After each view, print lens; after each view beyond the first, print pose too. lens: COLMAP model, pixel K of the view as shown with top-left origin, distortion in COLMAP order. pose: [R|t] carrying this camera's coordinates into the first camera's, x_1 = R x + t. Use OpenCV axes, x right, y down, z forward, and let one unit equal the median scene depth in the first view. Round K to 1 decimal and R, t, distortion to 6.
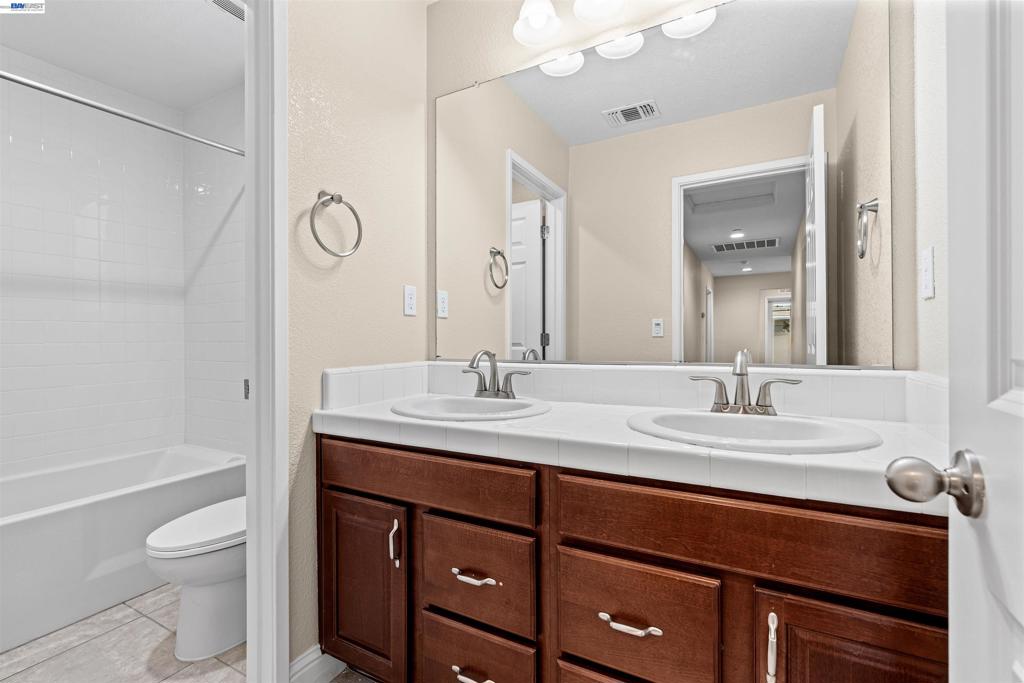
lens RADIAL K [[460.8, 0, 512.5], [0, 460.8, 338.5], [0, 0, 1]] dist [0.001692, 0.000262]
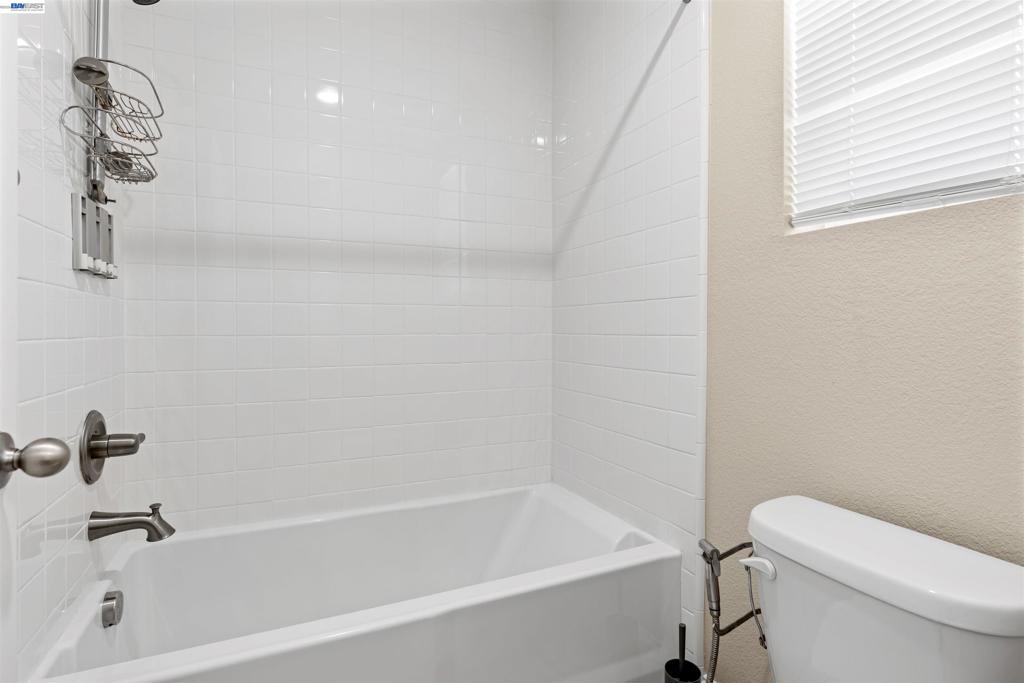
lens RADIAL K [[531.8, 0, 512.4], [0, 531.8, 337.1], [0, 0, 1]] dist [-0.000399, -0.000410]
pose [[0.800867, 0.010922, -0.598743, -0.322251], [-0.004953, 0.999920, 0.011616, 0.005555], [0.598822, -0.006338, 0.800857, 0.374469]]
